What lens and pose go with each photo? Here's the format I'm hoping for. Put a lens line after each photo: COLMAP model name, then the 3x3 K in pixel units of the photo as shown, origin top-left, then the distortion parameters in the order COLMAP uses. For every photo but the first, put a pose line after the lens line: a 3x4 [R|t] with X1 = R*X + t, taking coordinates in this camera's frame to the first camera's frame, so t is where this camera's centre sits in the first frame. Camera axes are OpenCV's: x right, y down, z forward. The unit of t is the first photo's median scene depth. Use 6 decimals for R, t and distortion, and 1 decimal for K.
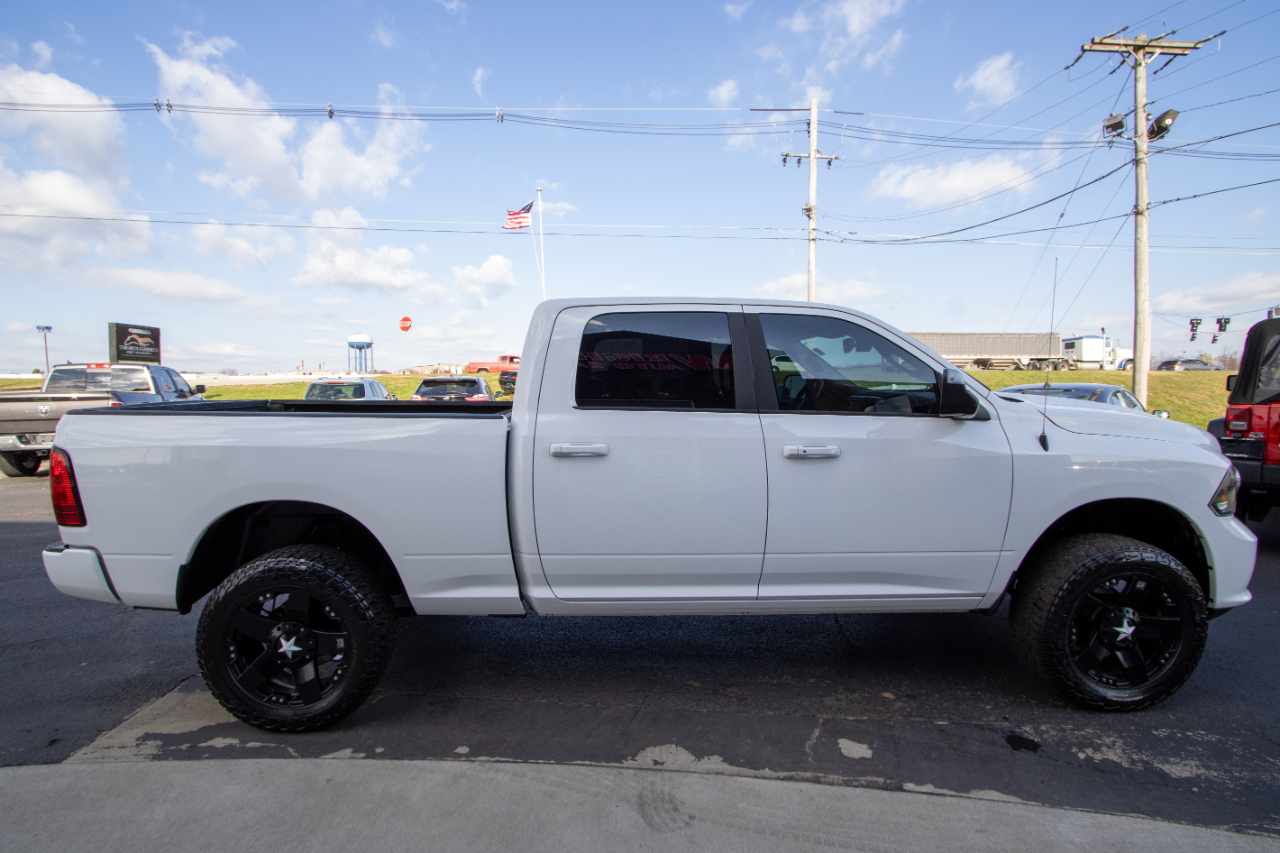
lens RADIAL K [[638.7, 0, 634.1], [0, 638.7, 425.1], [0, 0, 1]] dist [-0.011885, -0.000273]
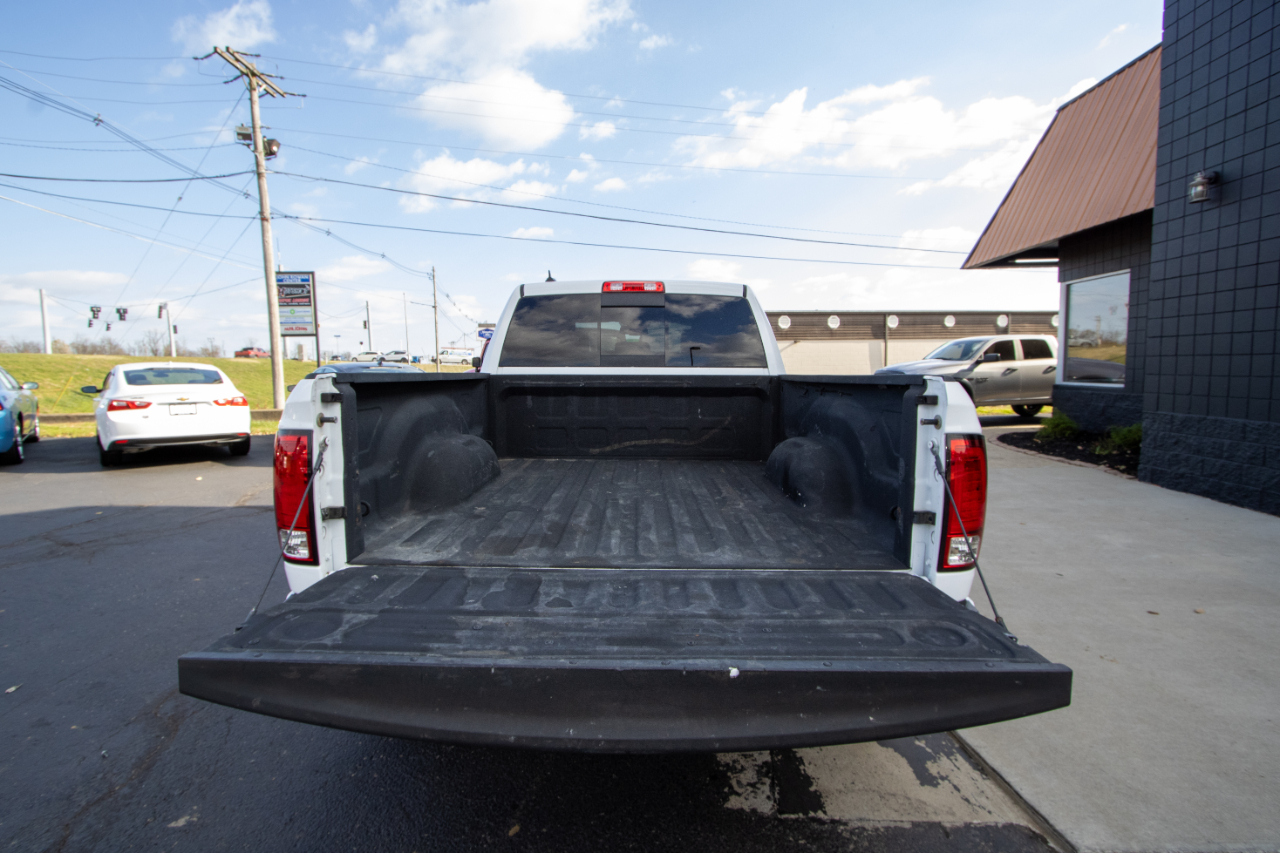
lens RADIAL K [[605.8, 0, 640.0], [0, 605.8, 426.5], [0, 0, 1]] dist [-0.018270, 0.001467]
pose [[0.030248, -0.096328, 0.994890, -0.333081], [0.067075, 0.993297, 0.094134, -0.010768], [-0.997289, 0.063885, 0.036506, 0.291156]]
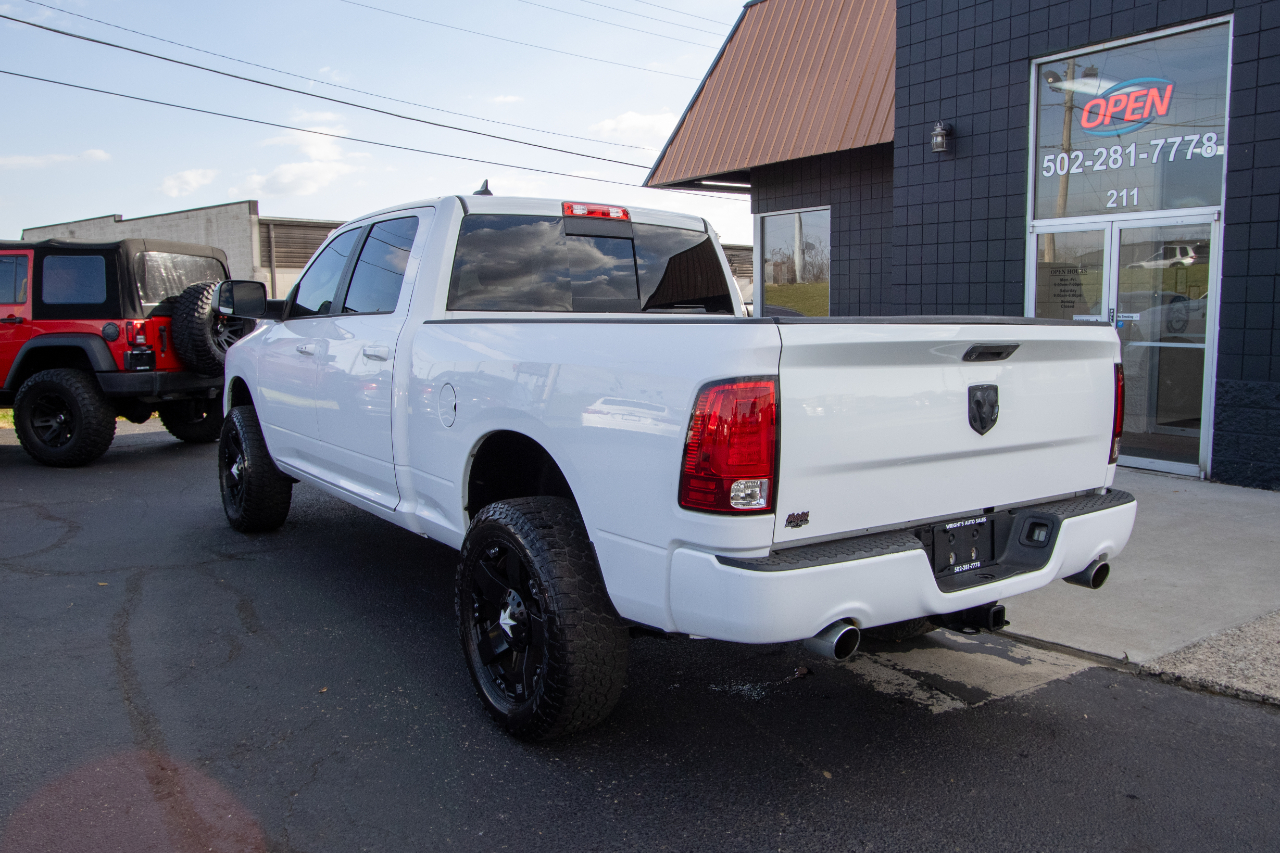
lens RADIAL K [[972.7, 0, 695.0], [0, 972.7, 413.7], [0, 0, 1]] dist [-0.007657, -0.004960]
pose [[-0.587459, -0.085373, 0.804738, -0.363278], [0.046692, 0.989187, 0.139027, -0.023556], [-0.807905, 0.119247, -0.577121, 0.490712]]
